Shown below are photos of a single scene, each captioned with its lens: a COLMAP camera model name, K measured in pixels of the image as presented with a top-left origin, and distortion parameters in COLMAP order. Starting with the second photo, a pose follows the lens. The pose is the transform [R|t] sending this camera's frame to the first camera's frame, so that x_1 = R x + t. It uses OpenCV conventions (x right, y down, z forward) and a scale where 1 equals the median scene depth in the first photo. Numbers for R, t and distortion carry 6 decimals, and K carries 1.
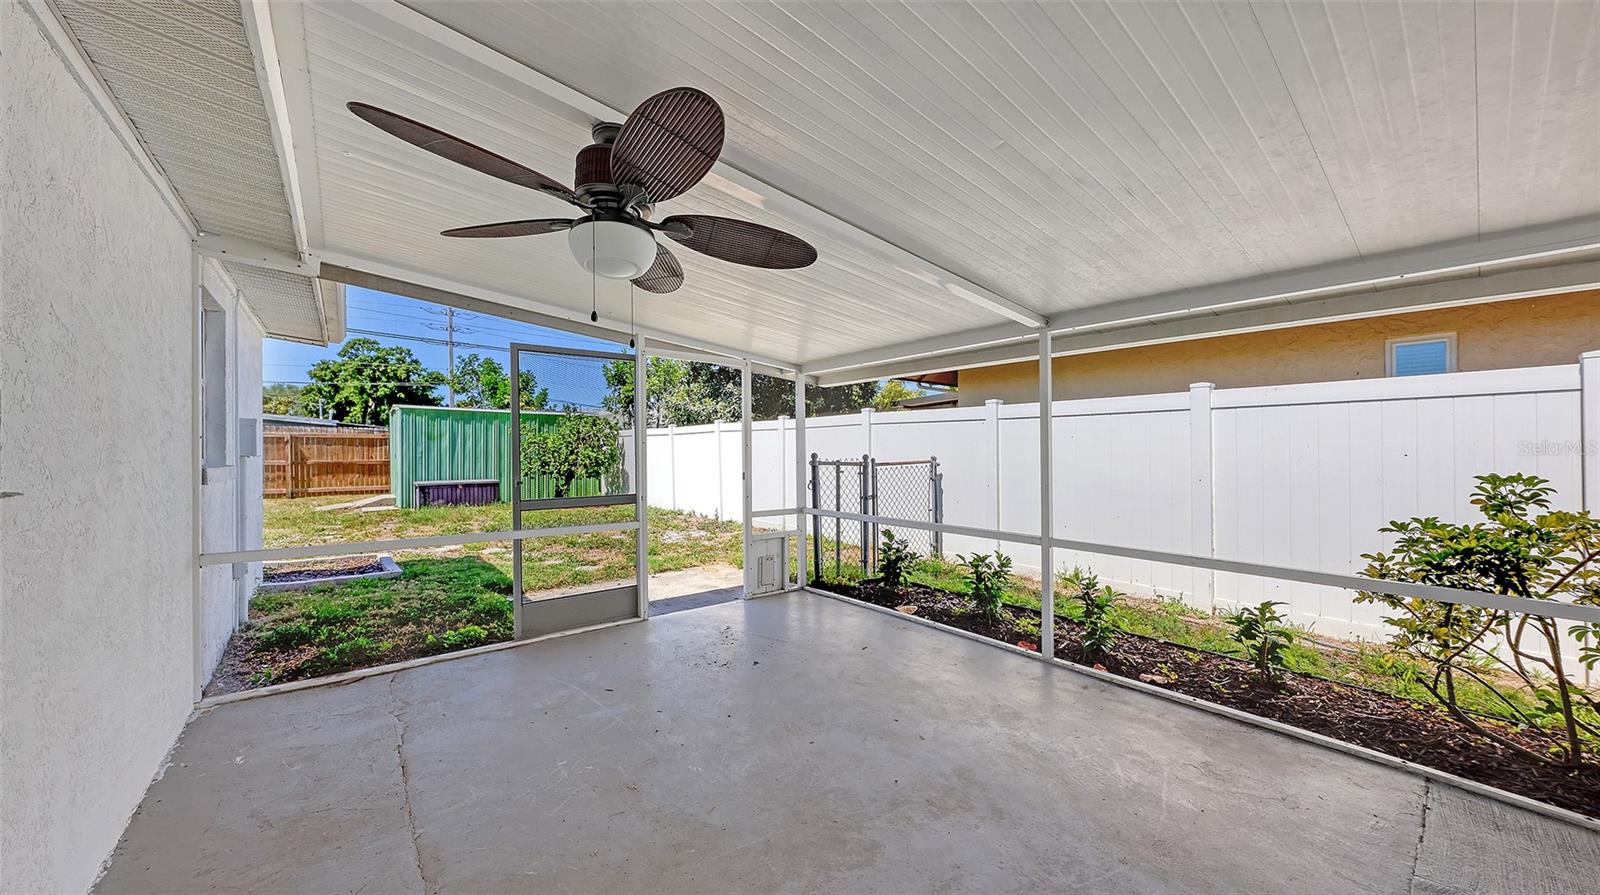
lens RADIAL K [[541.3, 0, 793.2], [0, 541.3, 446.7], [0, 0, 1]] dist [0.013526, -0.000007]
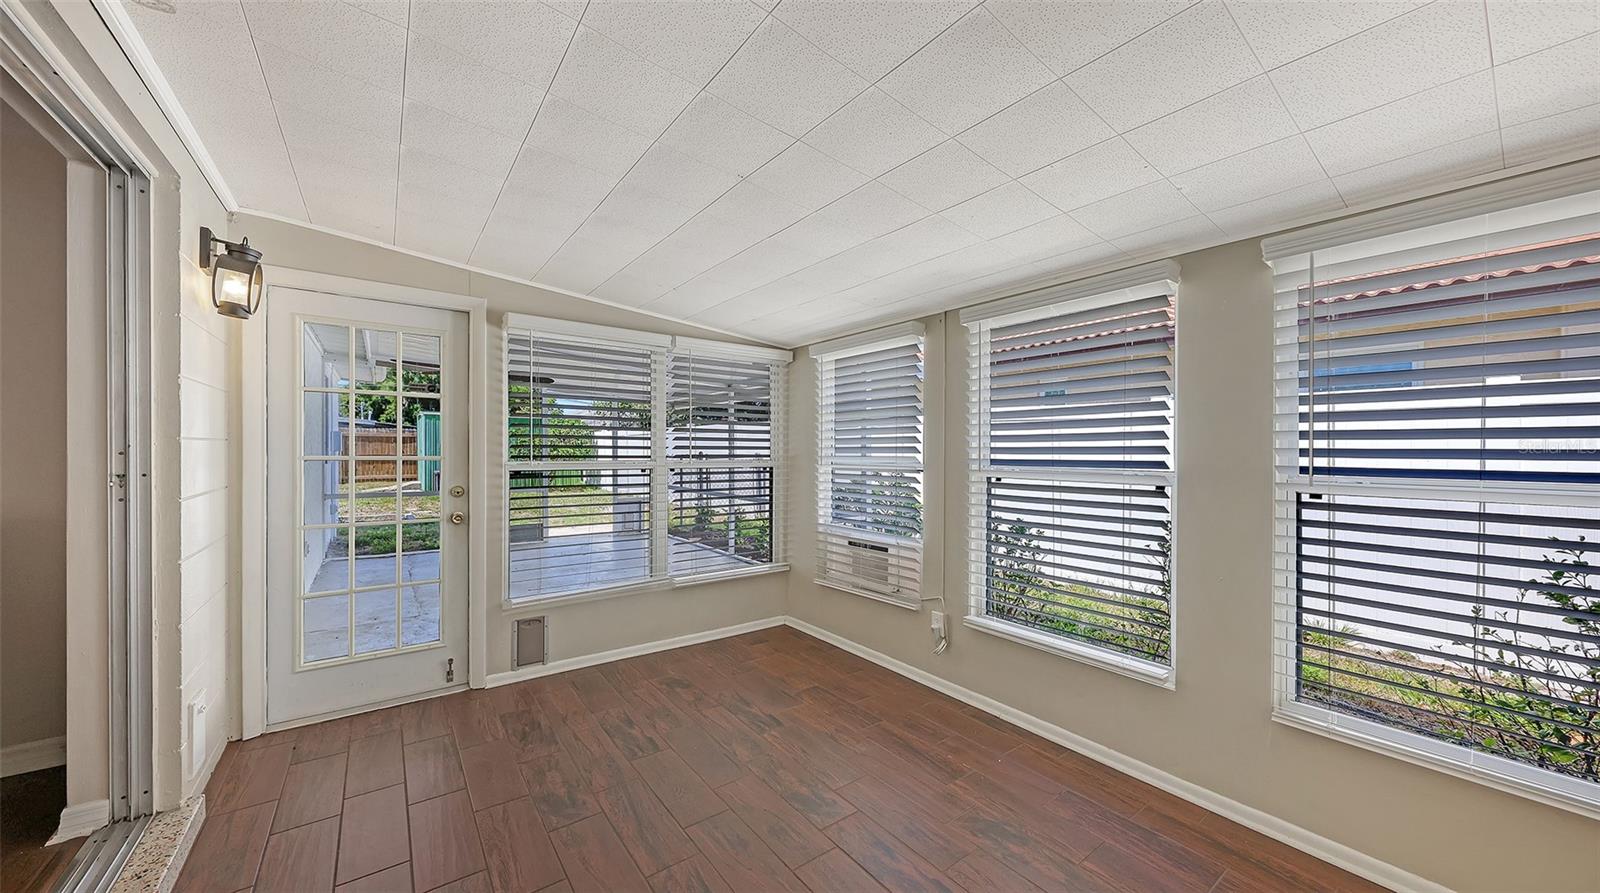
lens RADIAL K [[567.9, 0, 826.6], [0, 567.9, 455.2], [0, 0, 1]] dist [-0.000577, -0.000077]
pose [[0.999731, 0.010102, -0.020887, 0.247360], [-0.009789, 0.999839, 0.015052, -0.002759], [0.021035, -0.014843, 0.999669, -0.308832]]
